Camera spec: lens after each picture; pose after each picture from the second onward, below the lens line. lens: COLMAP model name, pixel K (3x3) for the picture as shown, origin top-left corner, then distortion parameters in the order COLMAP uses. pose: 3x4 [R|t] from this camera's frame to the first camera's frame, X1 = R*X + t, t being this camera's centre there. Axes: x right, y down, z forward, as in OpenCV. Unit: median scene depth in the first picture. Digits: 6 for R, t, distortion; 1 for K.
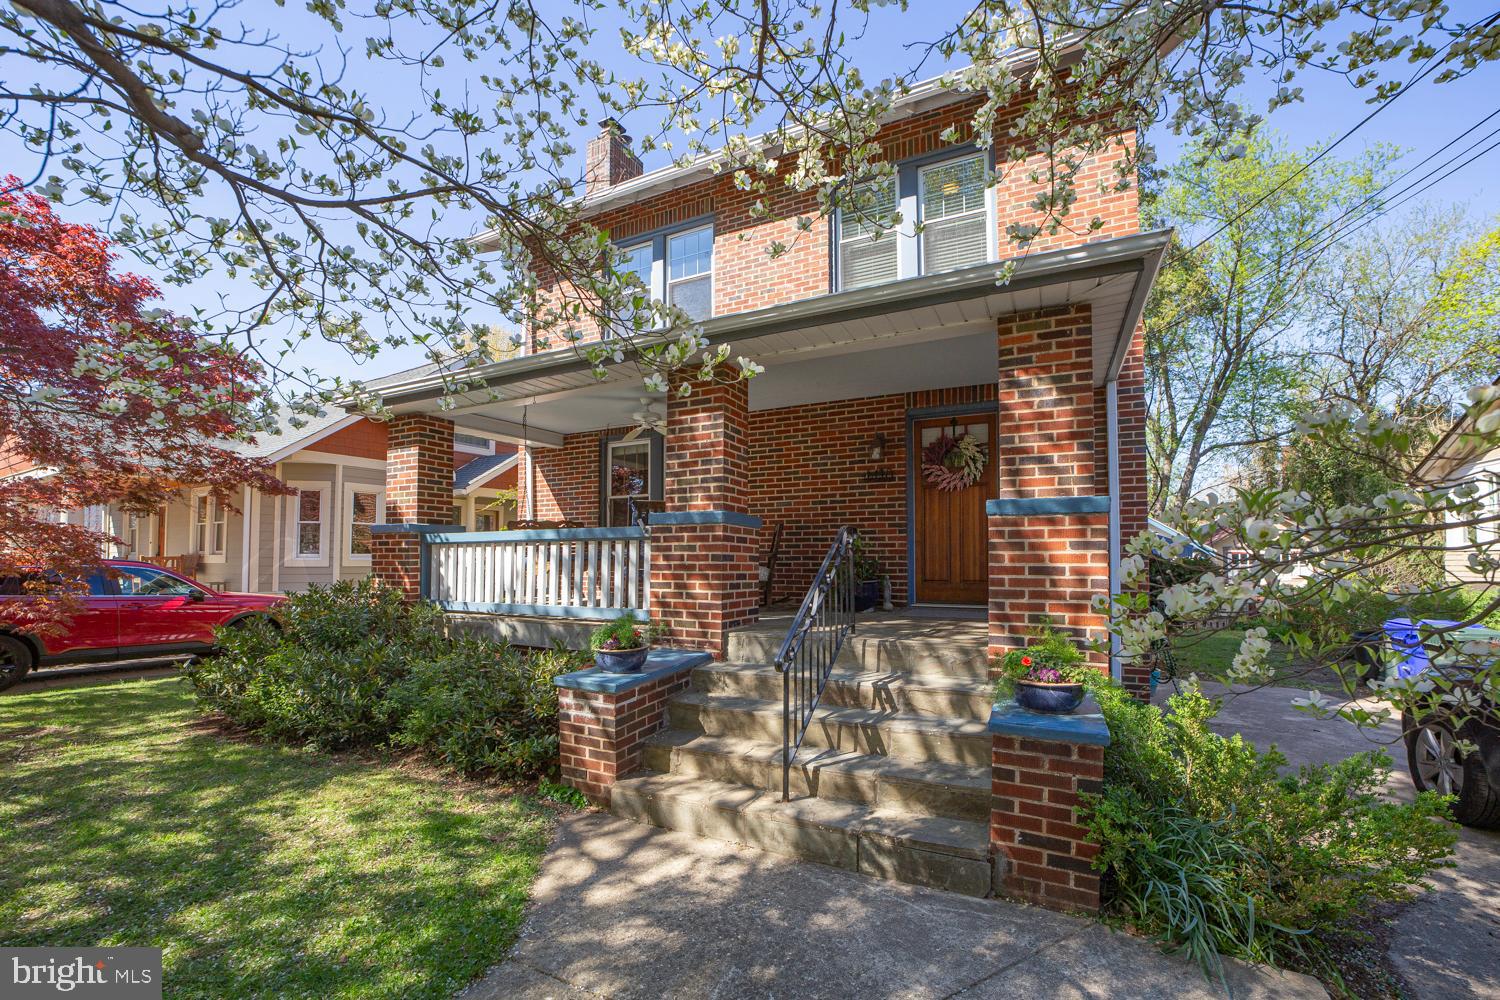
lens RADIAL K [[599.0, 0, 750.0], [0, 599.0, 500.0], [0, 0, 1]] dist [-0.013137, -0.000006]
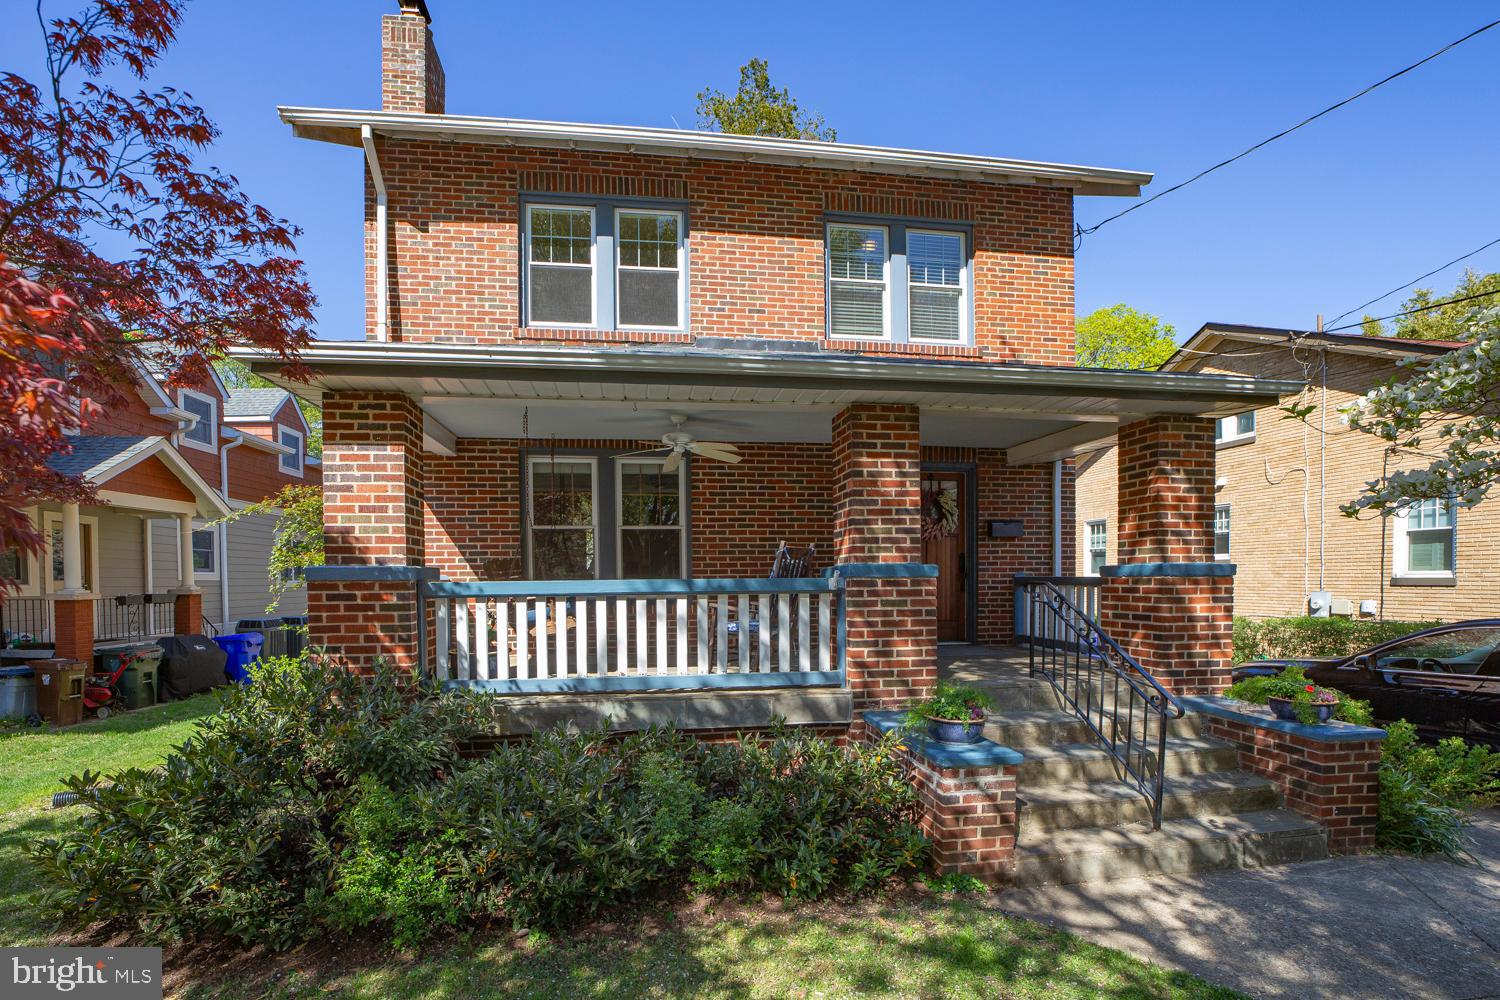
lens RADIAL K [[628.2, 0, 750.5], [0, 628.2, 557.1], [0, 0, 1]] dist [-0.049171, -0.000101]
pose [[0.842505, 0.020236, 0.538308, -0.702991], [-0.047410, 0.998202, 0.036676, -0.014074], [-0.536597, -0.056421, 0.841950, 0.267487]]
